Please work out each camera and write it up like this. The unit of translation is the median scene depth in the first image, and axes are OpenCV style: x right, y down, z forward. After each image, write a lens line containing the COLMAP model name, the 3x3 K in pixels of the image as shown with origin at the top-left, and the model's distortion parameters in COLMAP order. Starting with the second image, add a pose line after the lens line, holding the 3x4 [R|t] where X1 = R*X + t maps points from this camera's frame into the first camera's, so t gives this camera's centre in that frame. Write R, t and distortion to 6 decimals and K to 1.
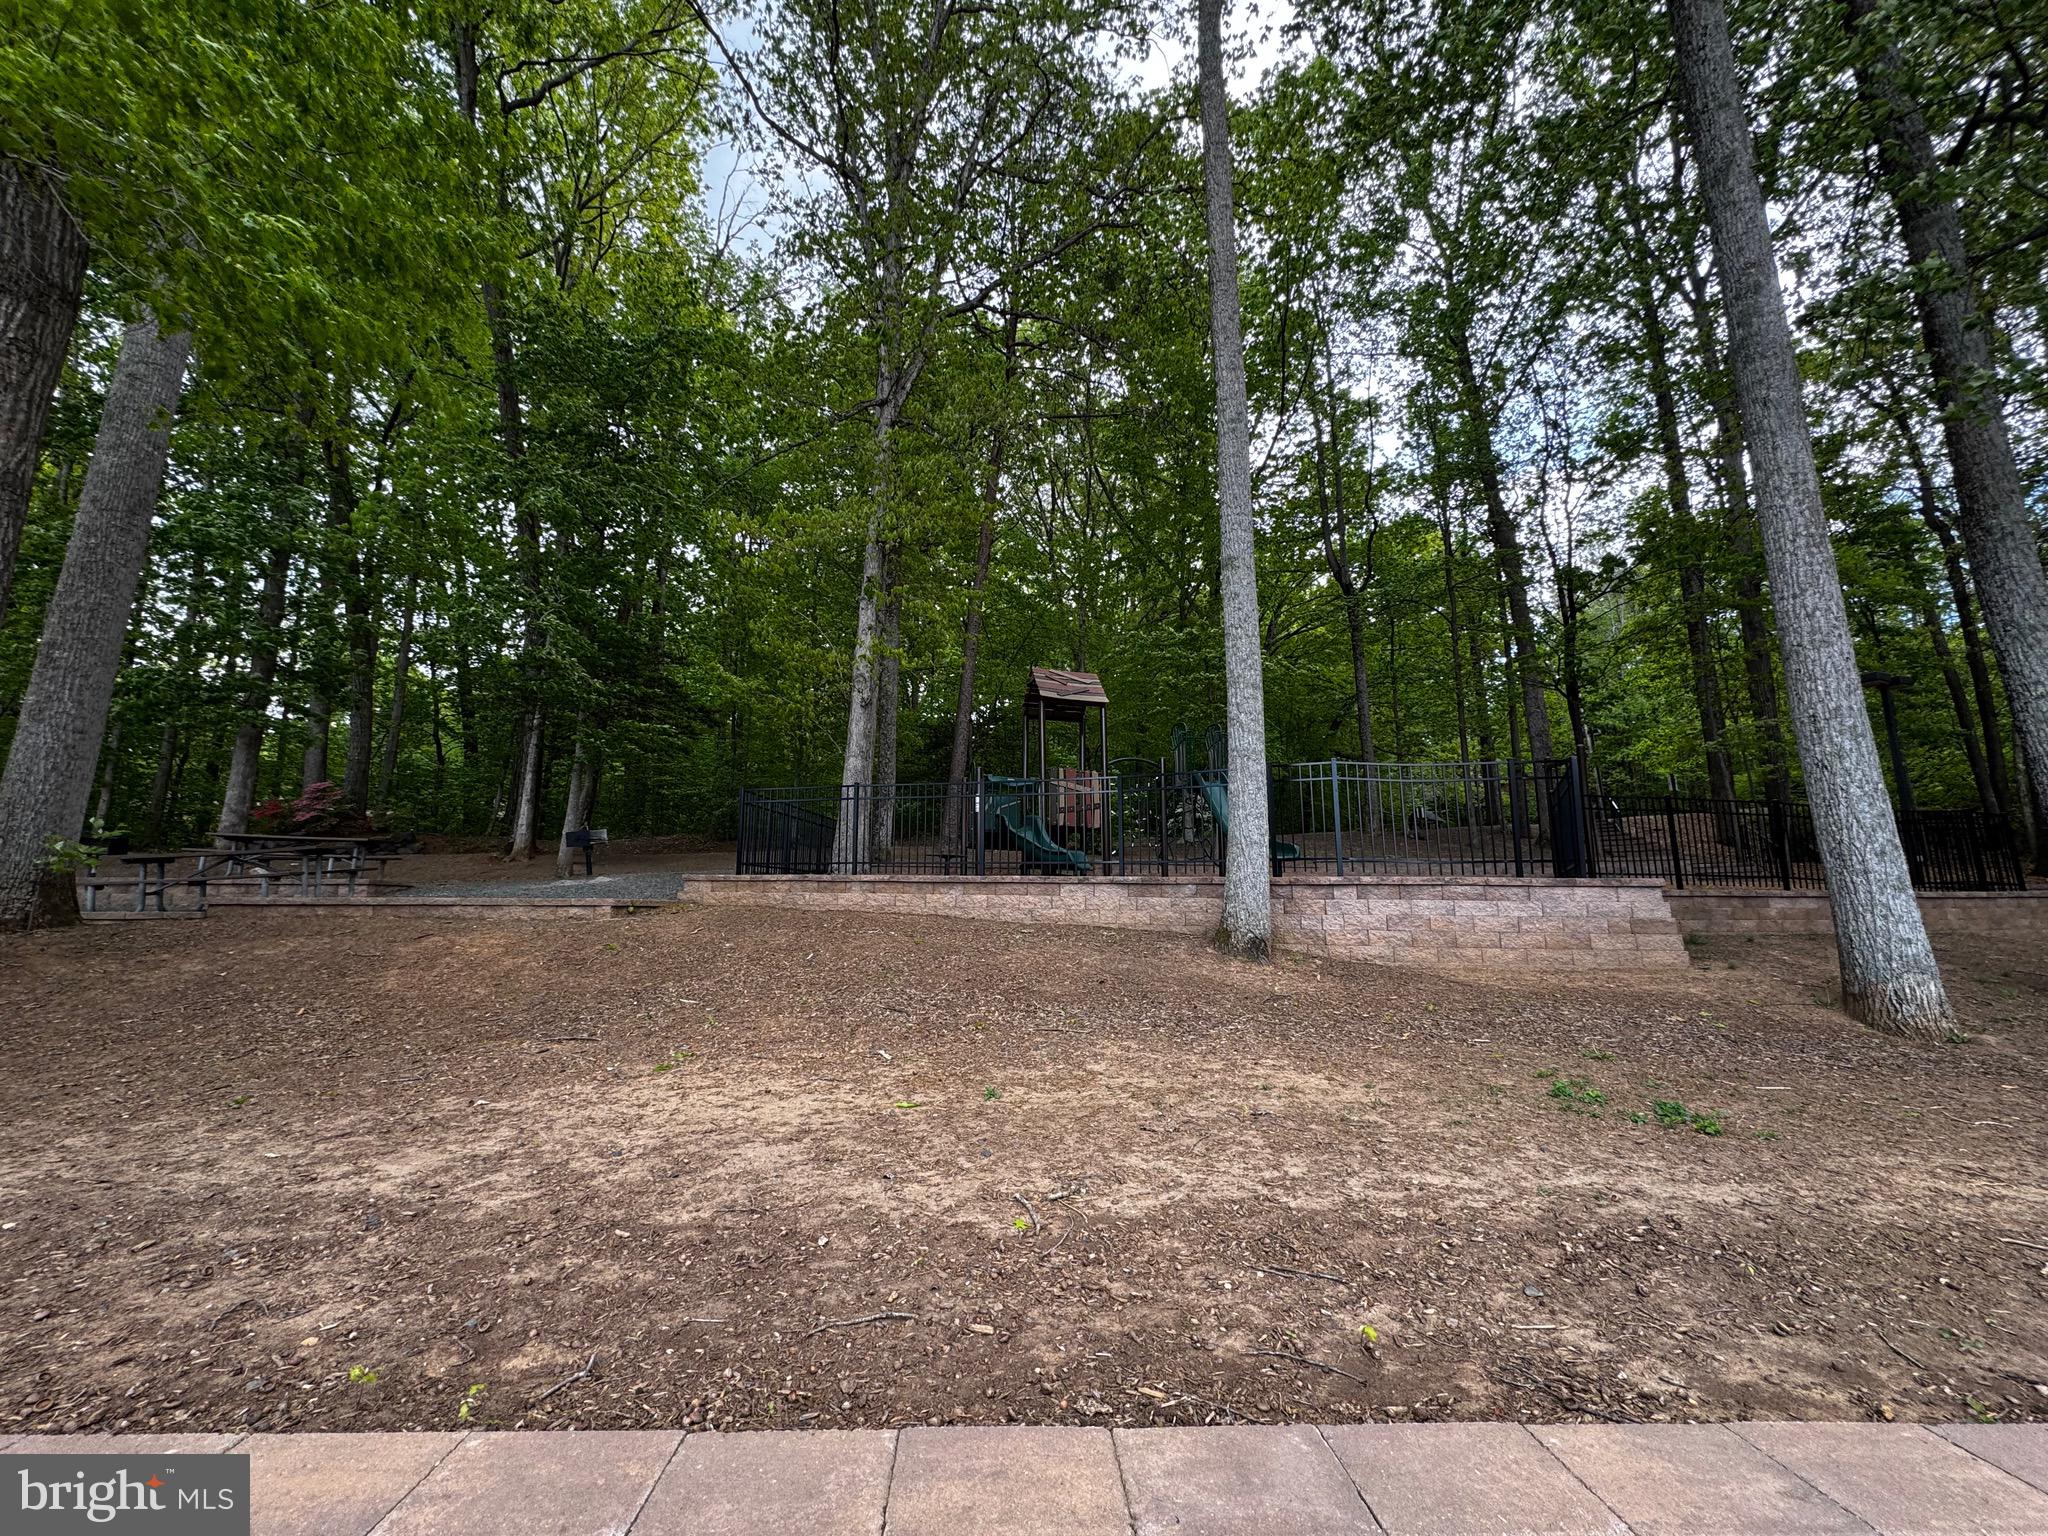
lens RADIAL K [[818.8, 0, 1015.3], [0, 818.8, 767.9], [0, 0, 1]] dist [-0.008994, 0.002086]
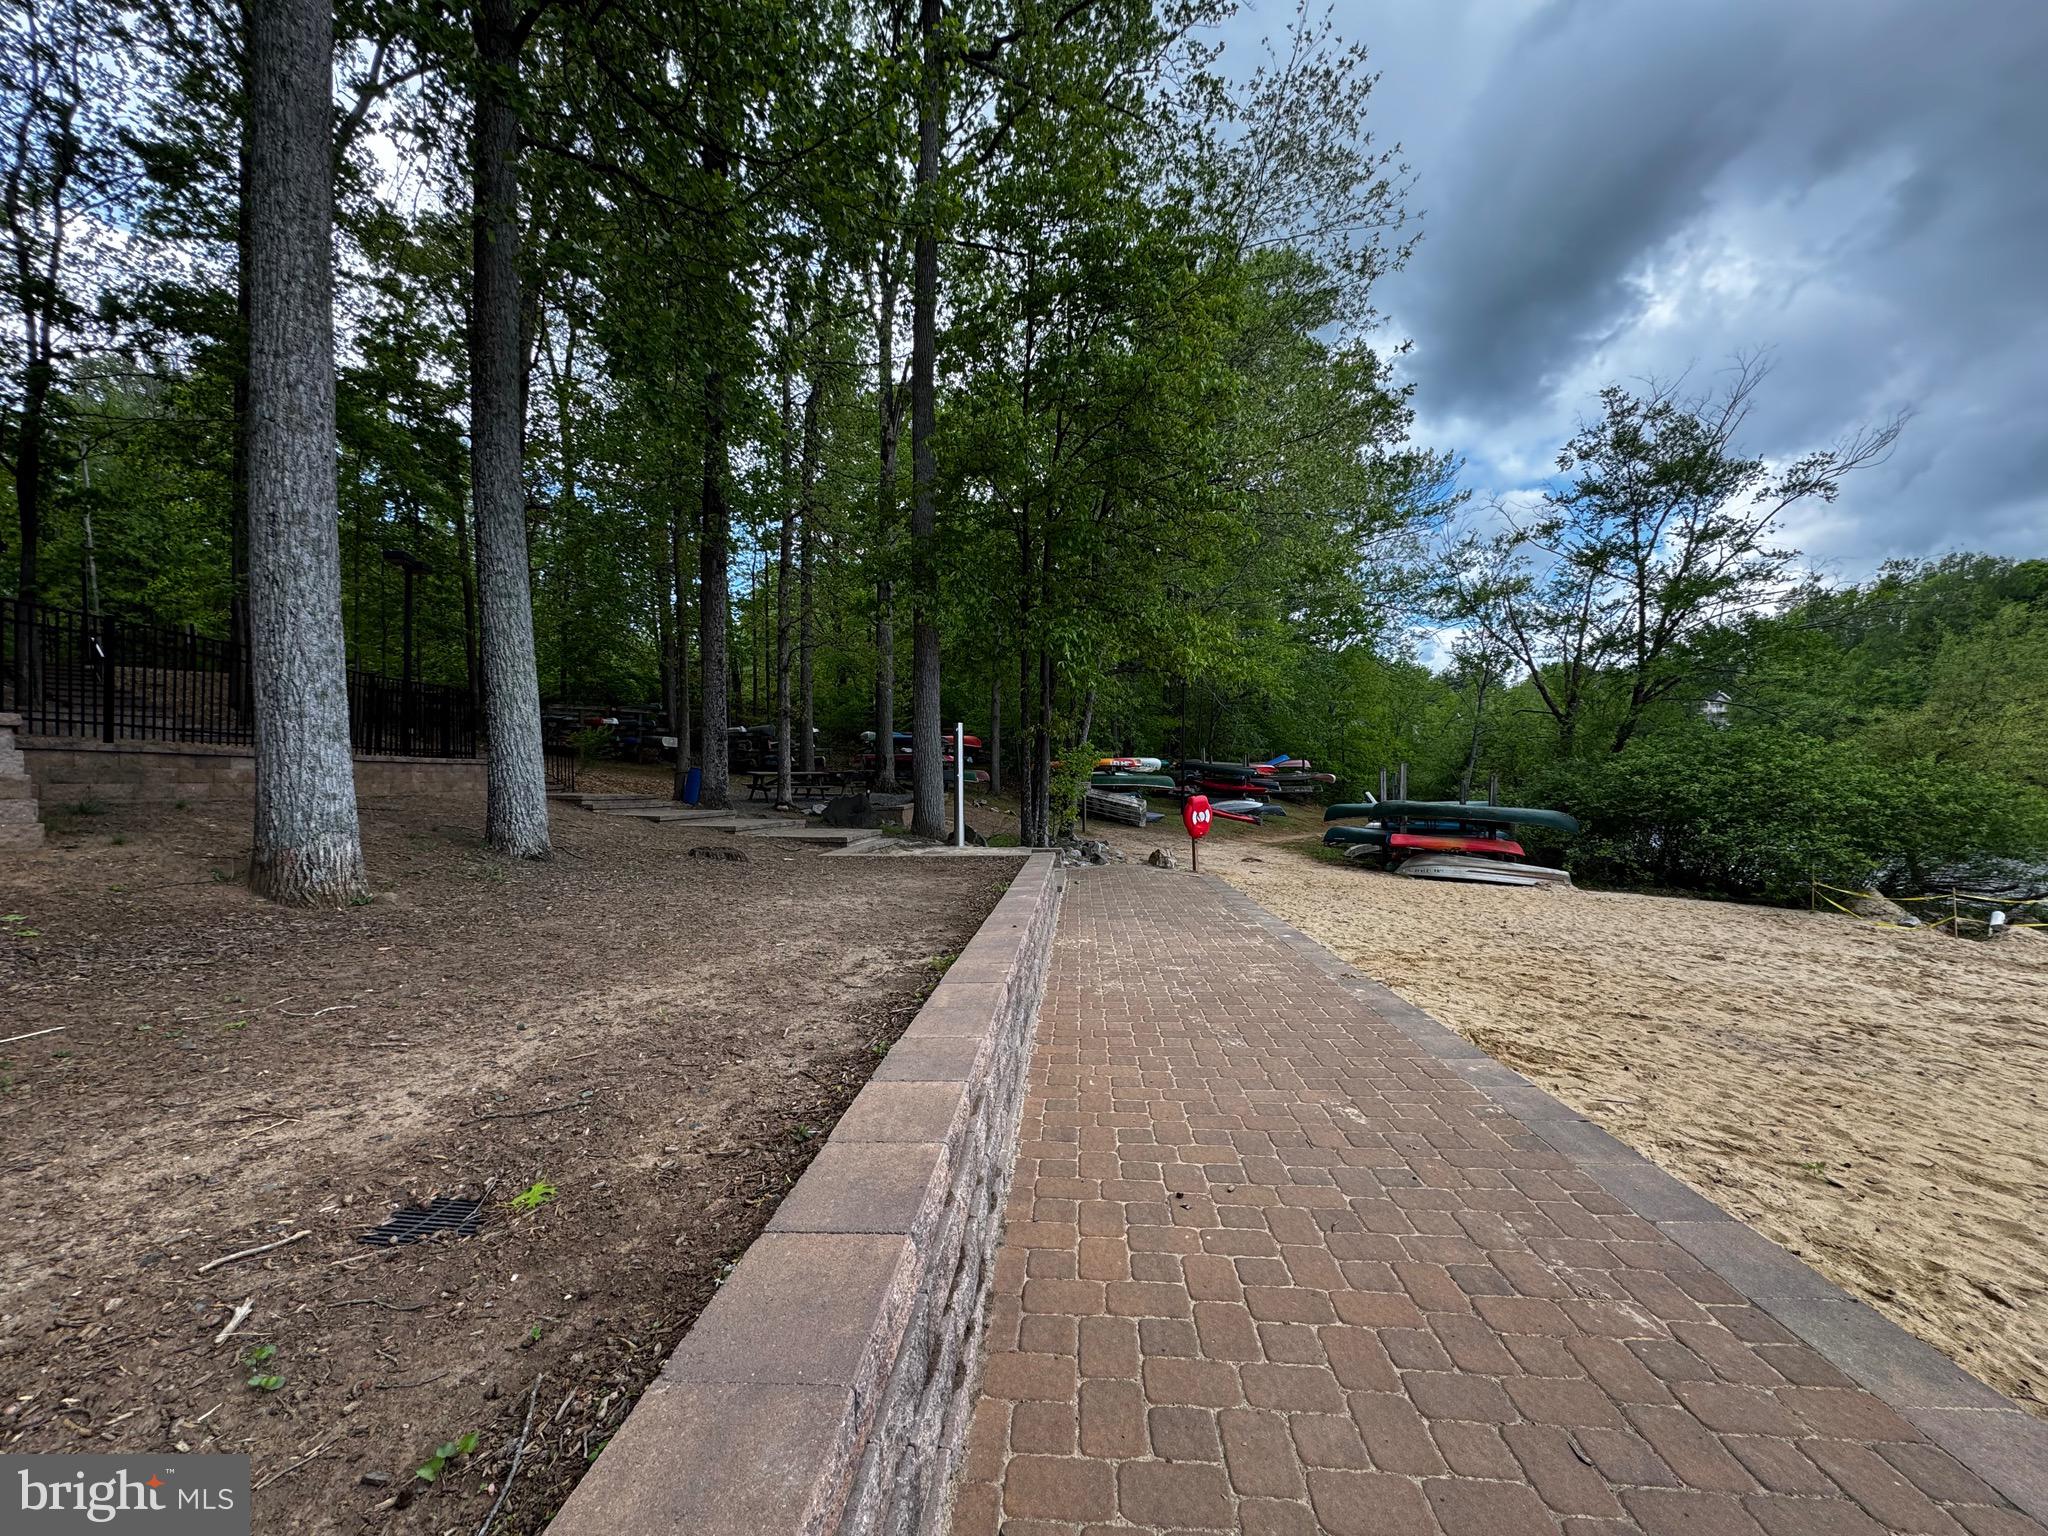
lens RADIAL K [[818.8, 0, 1027.2], [0, 818.8, 761.8], [0, 0, 1]] dist [-0.008994, 0.002086]
pose [[0.102328, 0.019732, 0.994555, 0.296804], [-0.160794, 0.986983, -0.003038, 0.057414], [-0.981669, -0.159607, 0.104169, 0.179849]]
